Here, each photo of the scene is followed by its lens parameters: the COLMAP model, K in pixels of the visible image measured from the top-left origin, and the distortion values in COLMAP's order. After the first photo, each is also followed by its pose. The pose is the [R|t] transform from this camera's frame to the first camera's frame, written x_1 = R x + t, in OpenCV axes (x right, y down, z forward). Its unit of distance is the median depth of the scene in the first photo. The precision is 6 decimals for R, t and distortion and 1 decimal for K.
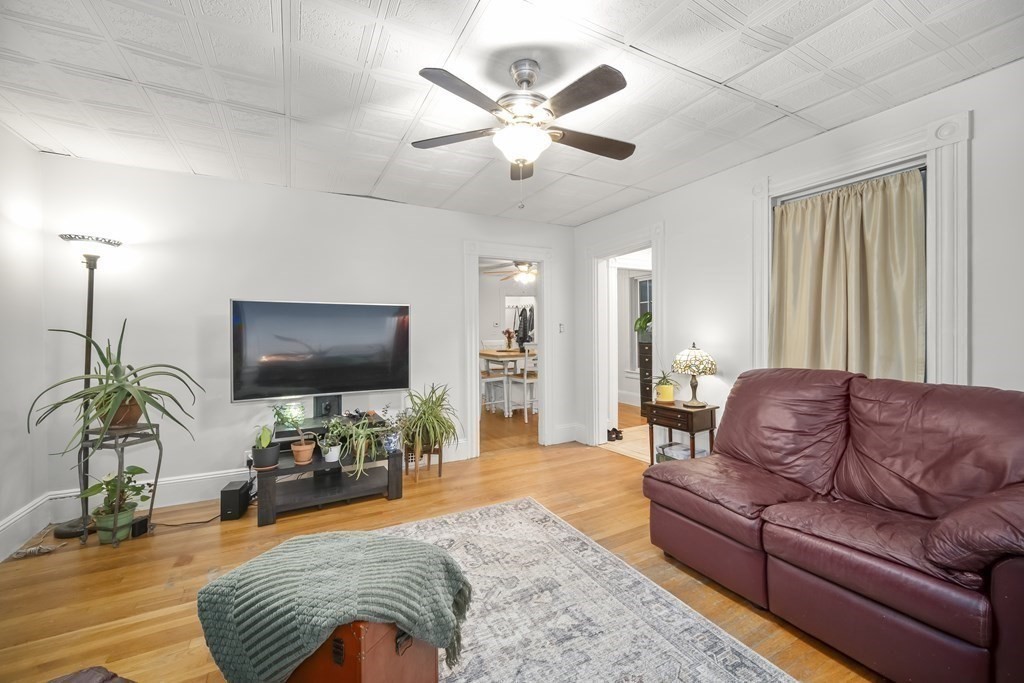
lens RADIAL K [[410.9, 0, 511.3], [0, 410.9, 337.3], [0, 0, 1]] dist [0.000650, -0.000050]
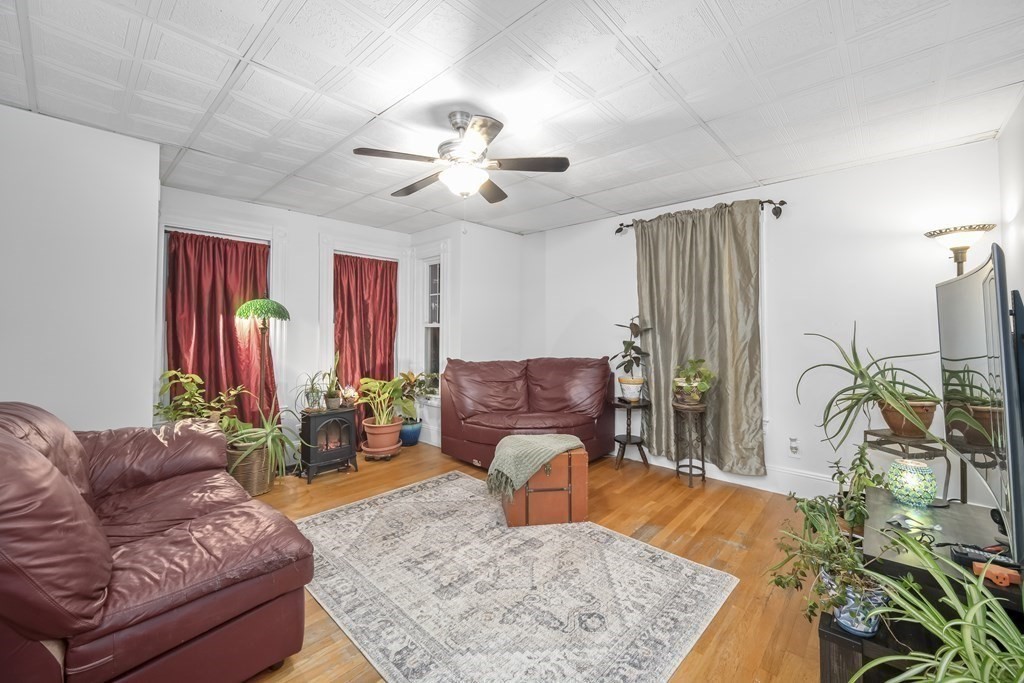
lens RADIAL K [[410.9, 0, 508.6], [0, 410.9, 341.5], [0, 0, 1]] dist [0.000650, -0.000050]
pose [[-0.948654, 0.019091, -0.315740, 0.234803], [0.009529, 0.999449, 0.031798, -0.037770], [0.316173, 0.027156, -0.948313, 1.878063]]
